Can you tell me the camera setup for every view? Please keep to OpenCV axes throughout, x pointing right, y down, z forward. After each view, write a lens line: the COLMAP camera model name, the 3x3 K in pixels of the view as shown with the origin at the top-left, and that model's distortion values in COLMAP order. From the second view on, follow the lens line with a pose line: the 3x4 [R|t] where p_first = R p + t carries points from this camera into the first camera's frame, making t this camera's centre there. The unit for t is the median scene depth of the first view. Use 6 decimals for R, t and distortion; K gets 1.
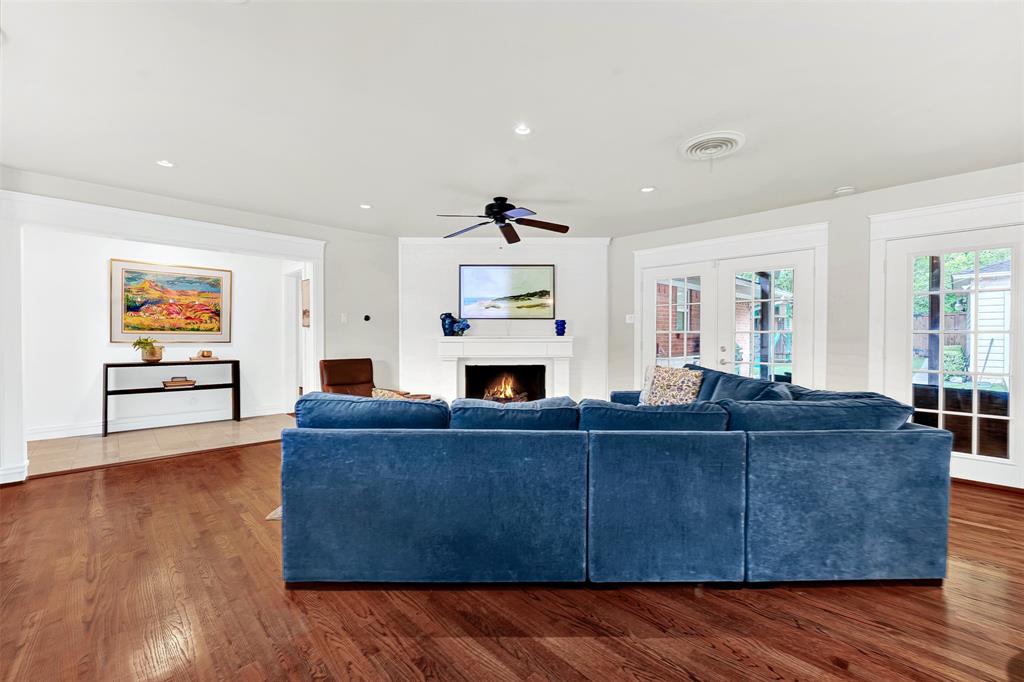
lens RADIAL K [[416.9, 0, 512.0], [0, 416.9, 341.0], [0, 0, 1]] dist [-0.000693, -0.000070]
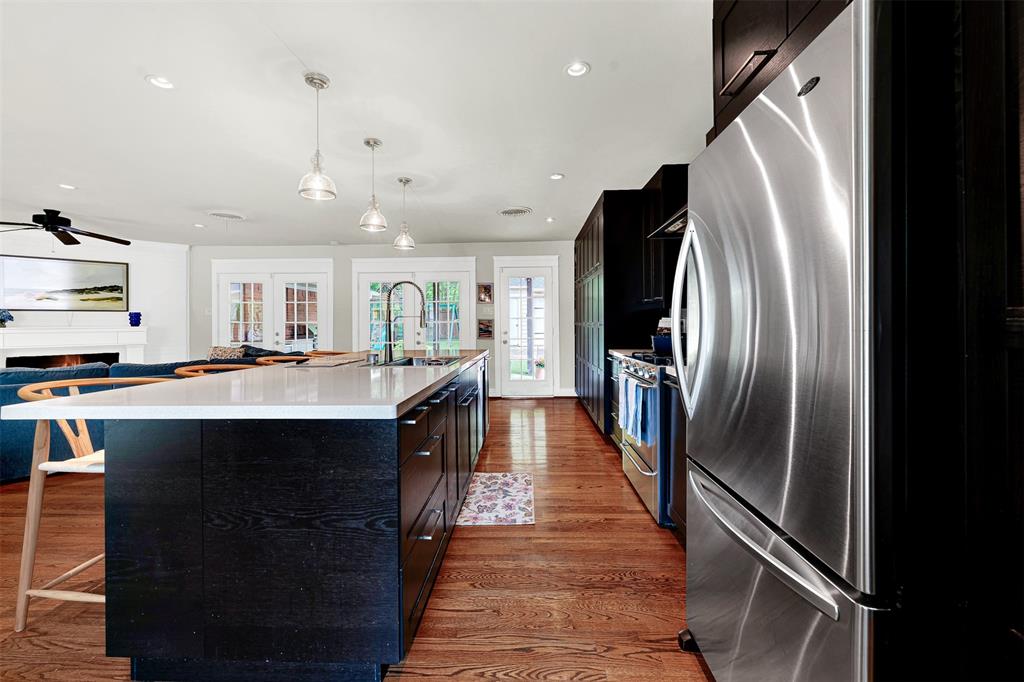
lens RADIAL K [[423.3, 0, 509.7], [0, 423.3, 323.0], [0, 0, 1]] dist [-0.000091, 0.000152]
pose [[0.723161, -0.004882, 0.690662, 0.060823], [0.016204, 0.999820, -0.009899, 0.007267], [-0.690490, 0.018350, 0.723110, -0.577619]]
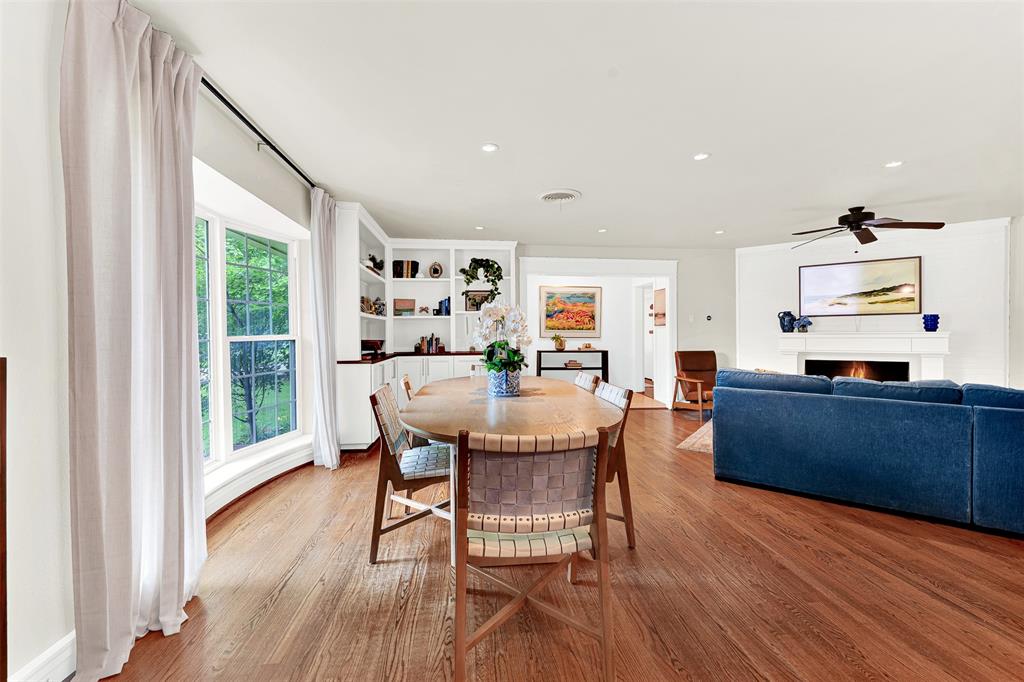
lens RADIAL K [[414.7, 0, 511.7], [0, 414.7, 333.3], [0, 0, 1]] dist [-0.000493, -0.000291]
pose [[0.788428, -0.004492, -0.615111, -0.056009], [-0.001866, 0.999951, -0.009693, 0.002744], [0.615125, 0.008790, 0.788381, -0.328994]]
